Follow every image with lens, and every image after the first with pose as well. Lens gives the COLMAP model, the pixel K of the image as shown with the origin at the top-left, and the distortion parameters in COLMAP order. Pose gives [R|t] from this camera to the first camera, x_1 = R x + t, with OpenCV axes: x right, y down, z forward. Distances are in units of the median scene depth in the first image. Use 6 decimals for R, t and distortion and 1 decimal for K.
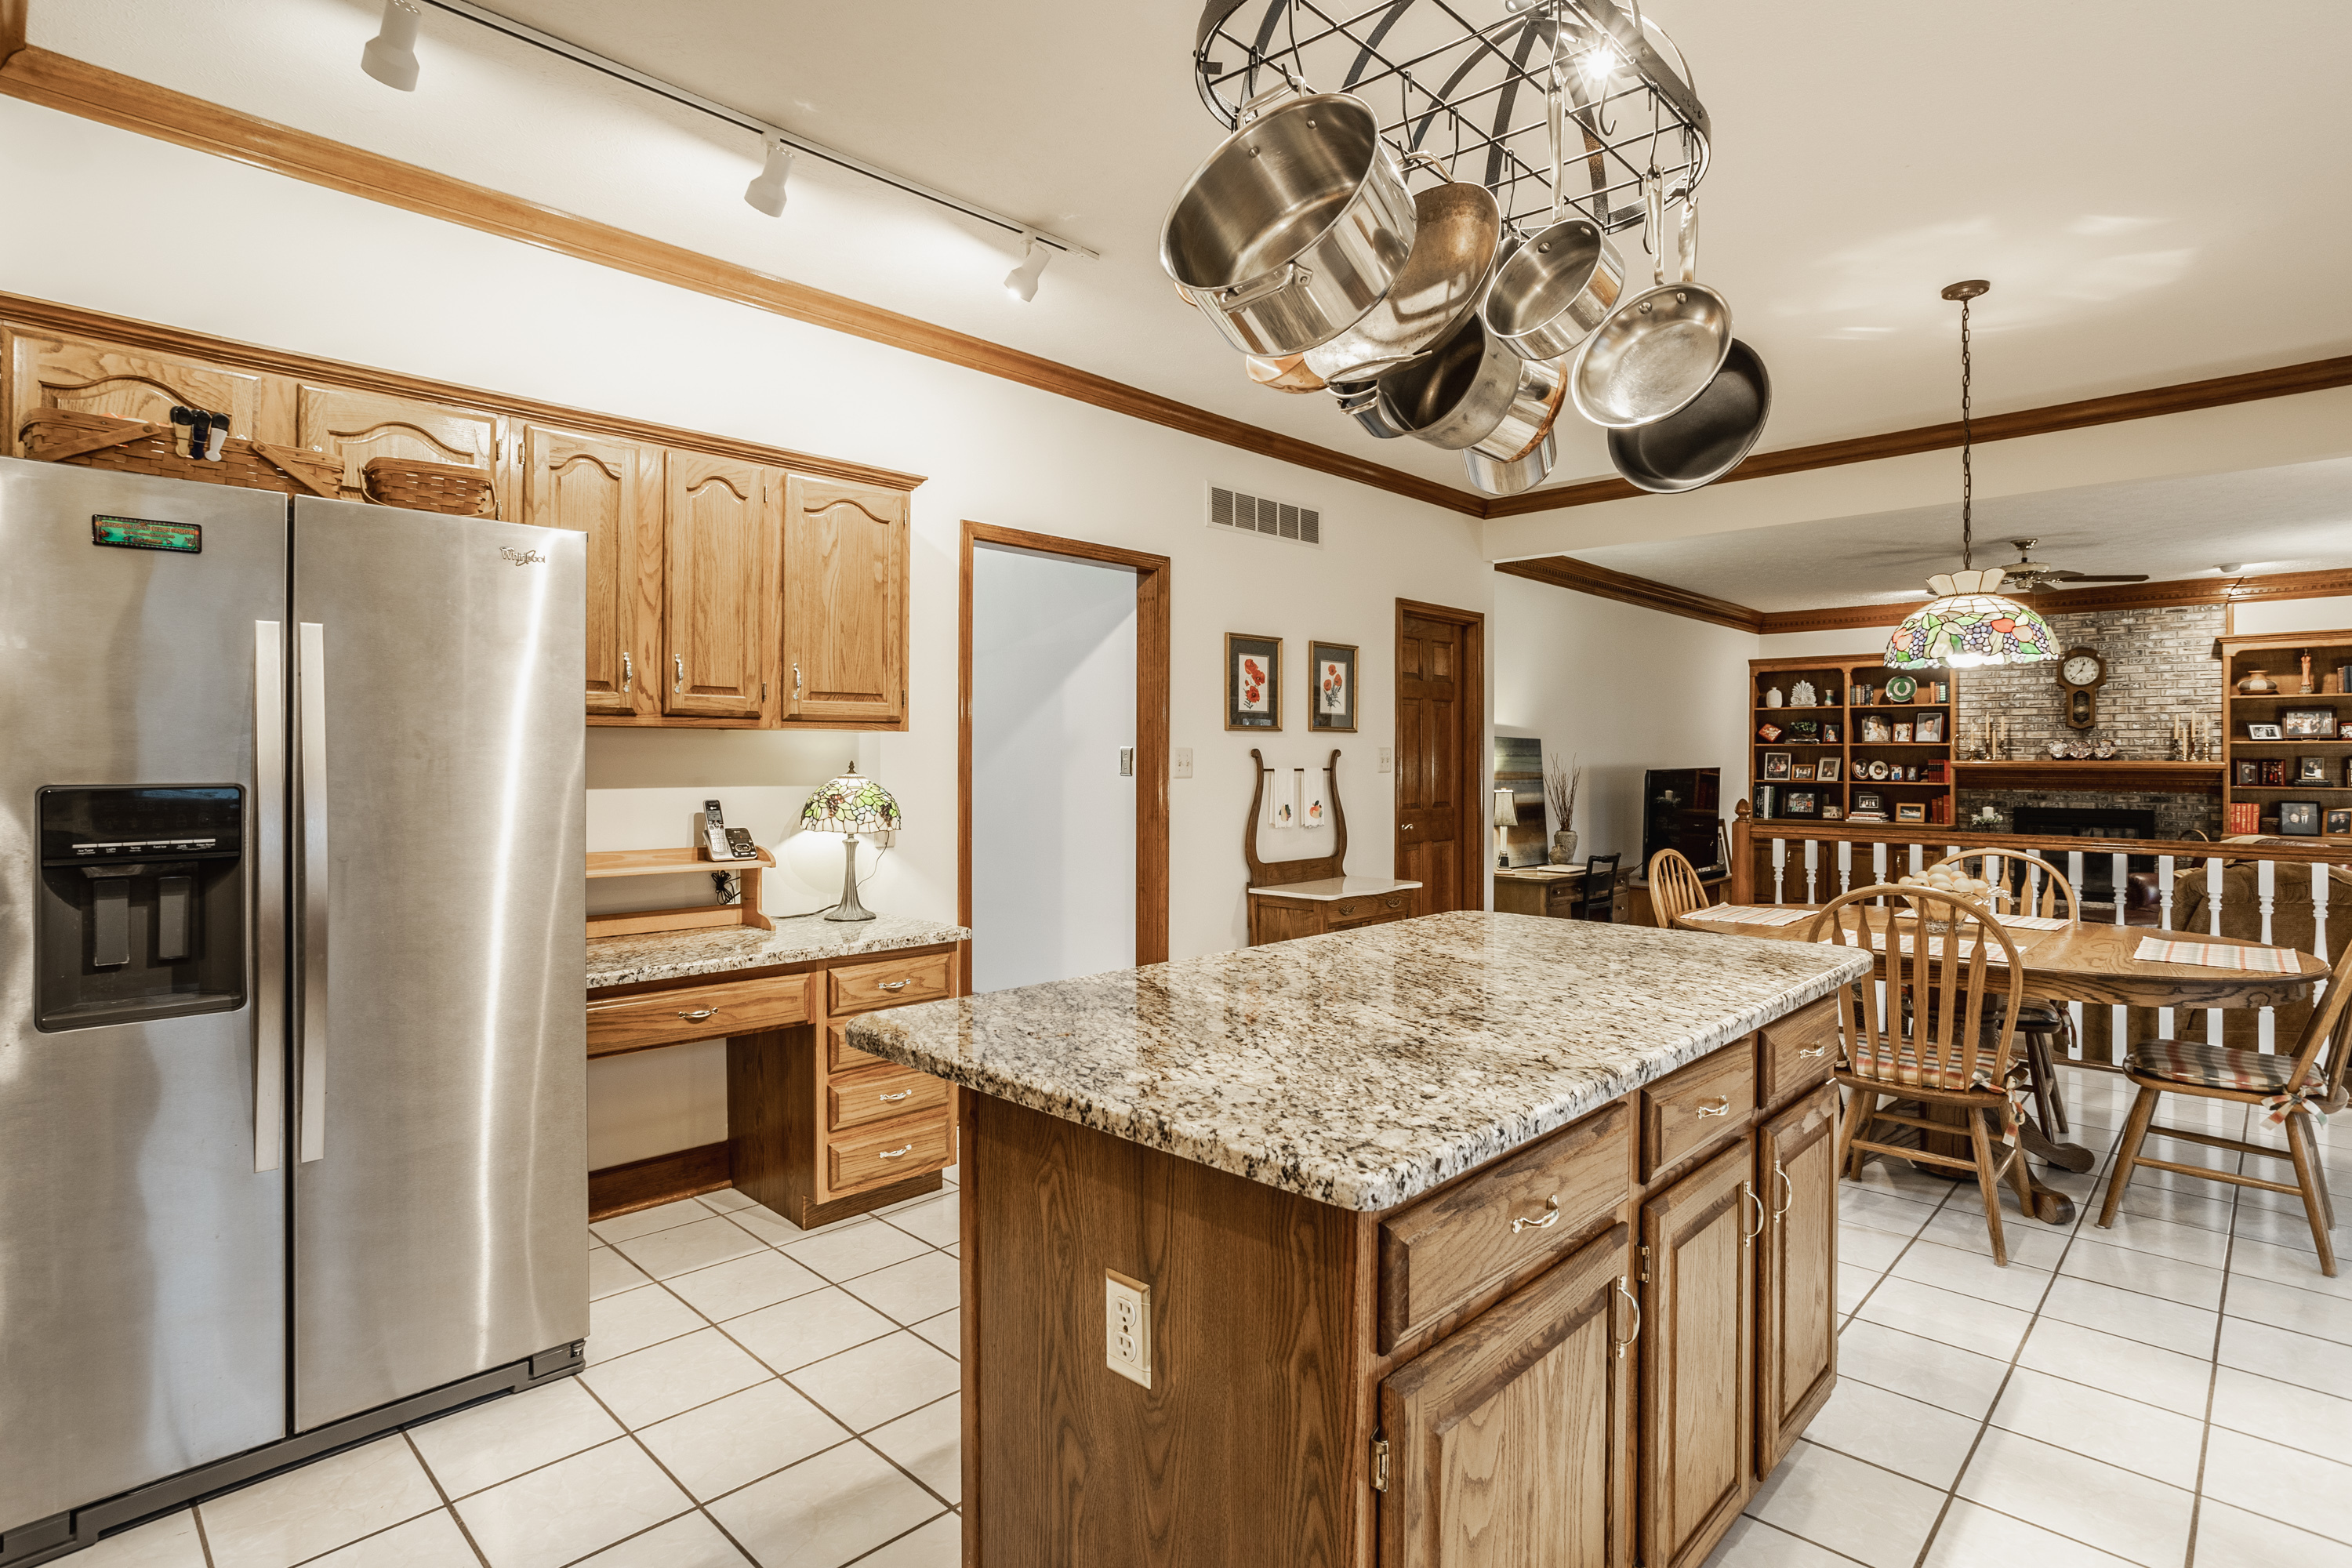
lens RADIAL K [[1189.9, 0, 1178.0], [0, 1189.9, 753.4], [0, 0, 1]] dist [-0.046245, 0.025412]
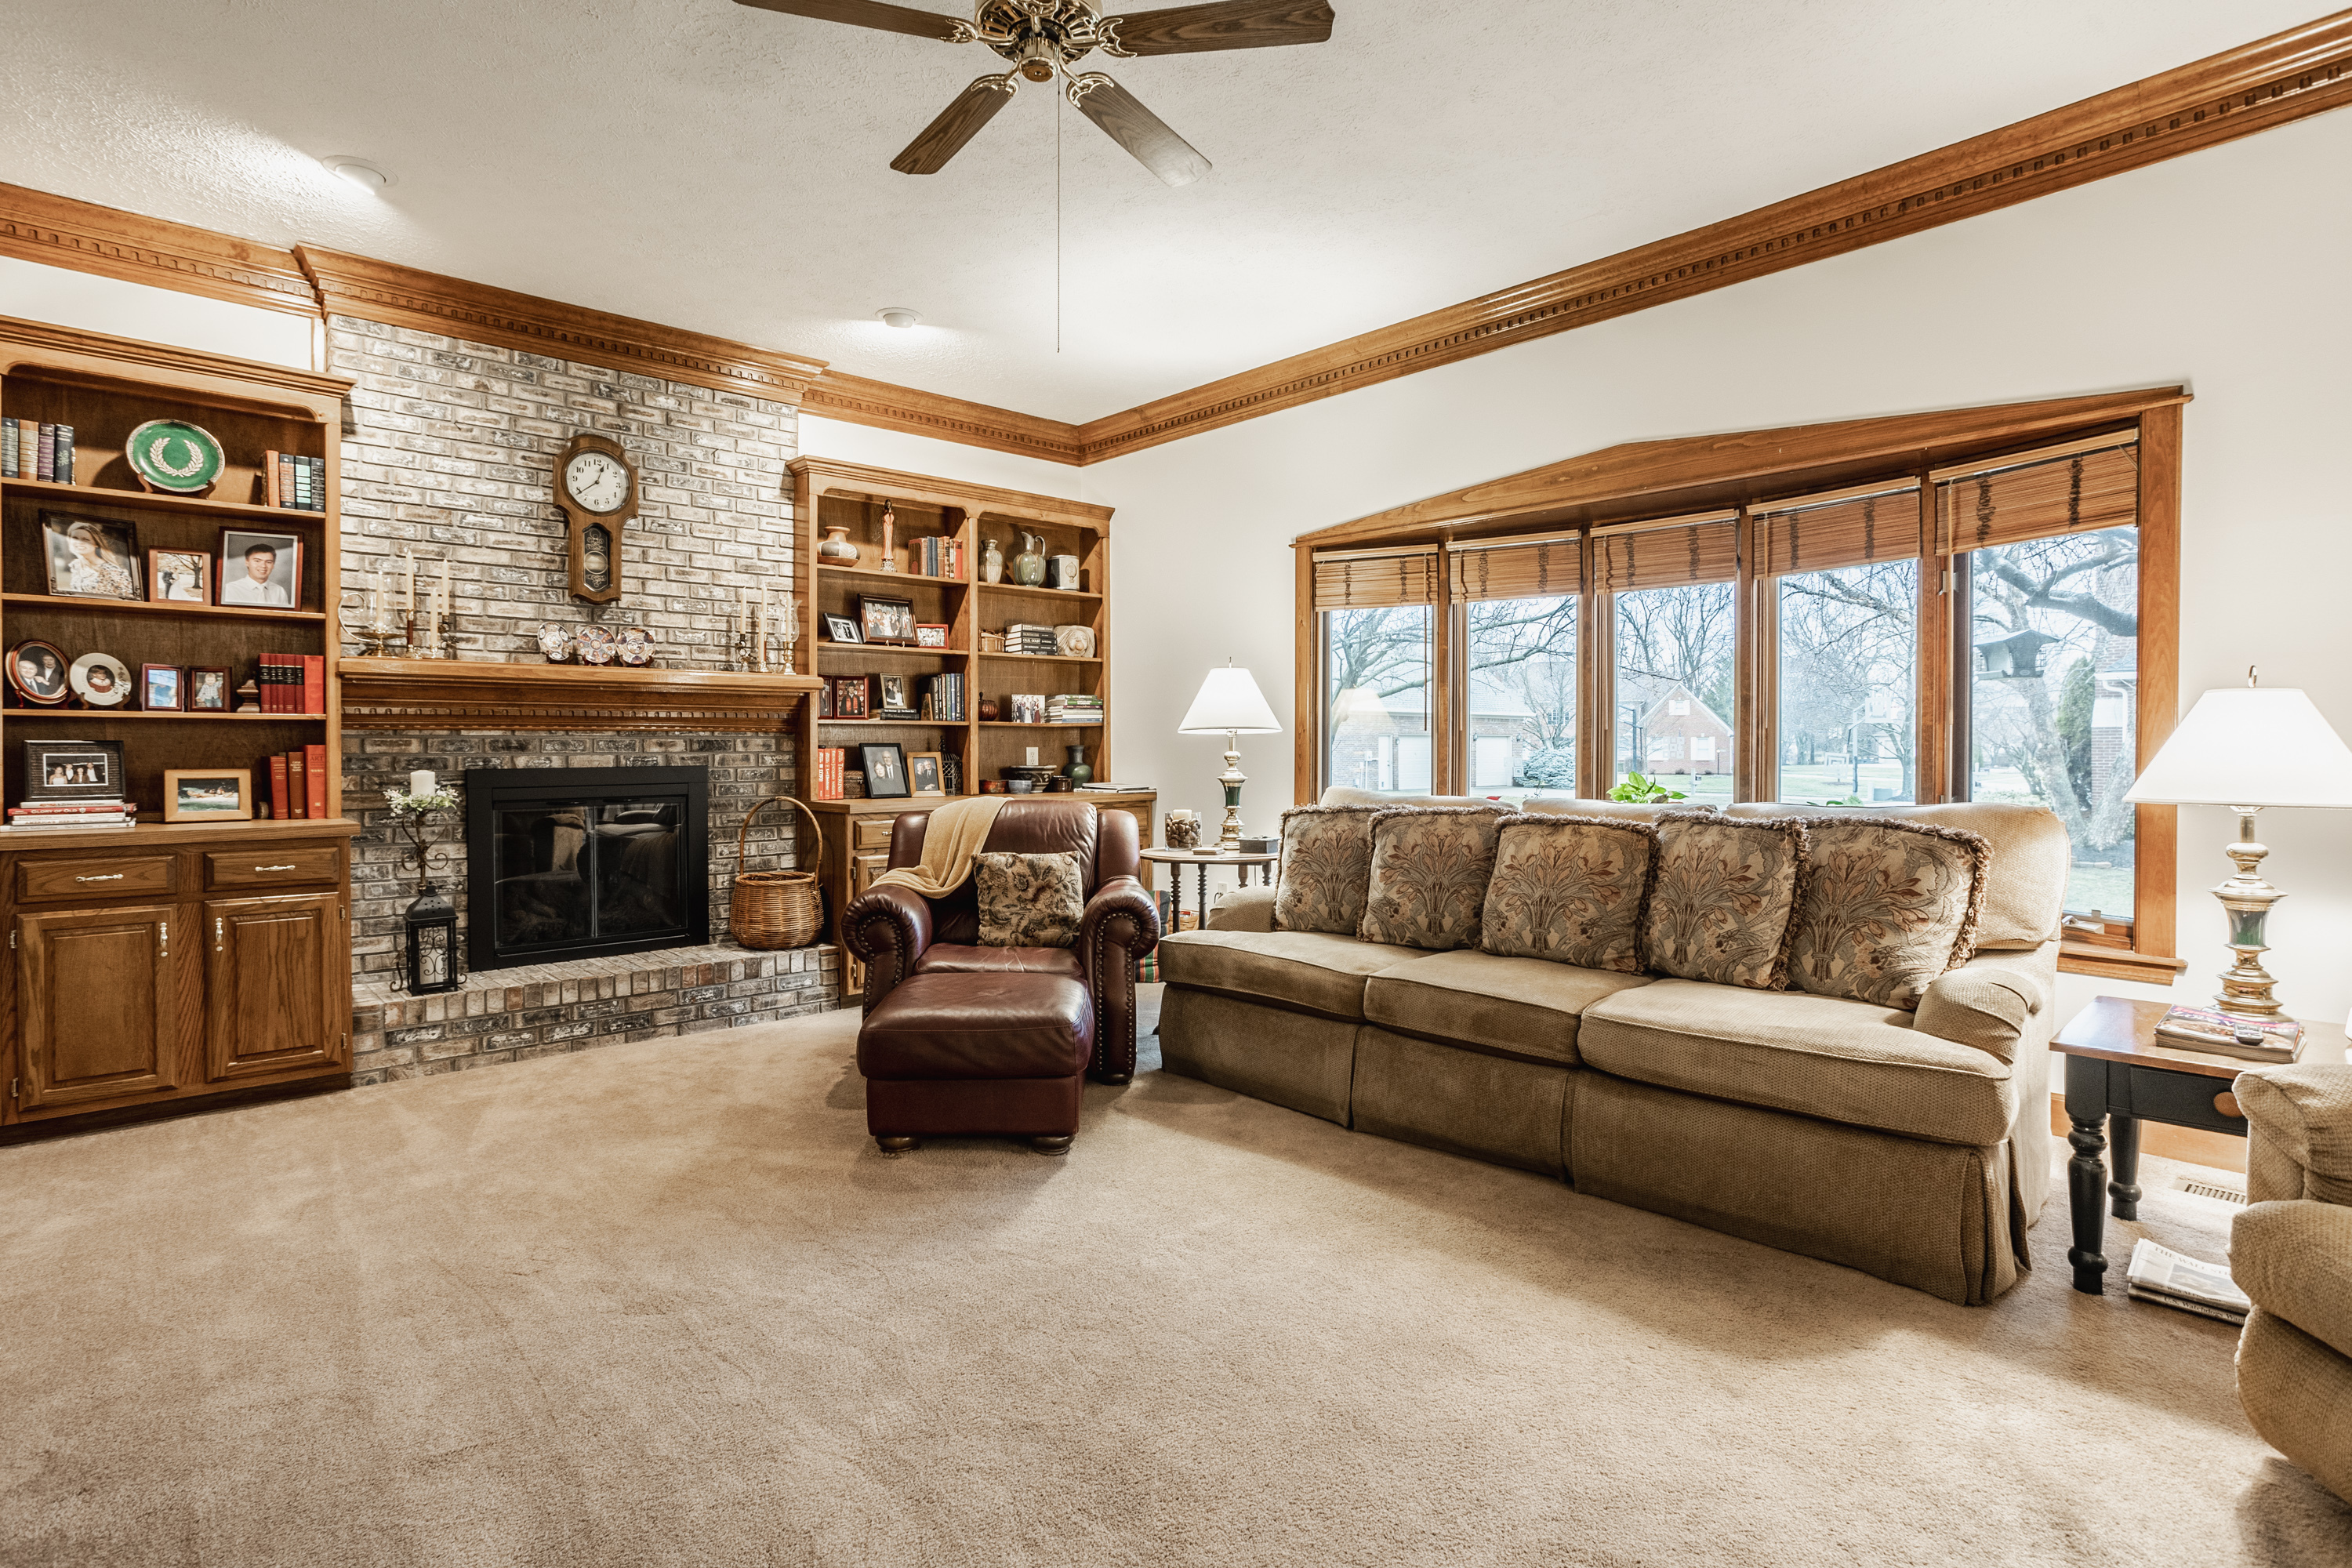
lens RADIAL K [[1189.9, 0, 1164.6], [0, 1189.9, 747.4], [0, 0, 1]] dist [-0.046245, 0.025412]
pose [[0.096415, -0.006069, 0.995323, 0.309673], [-0.001437, 0.999980, 0.006237, 0.035407], [-0.995340, -0.002032, 0.096404, 0.715975]]
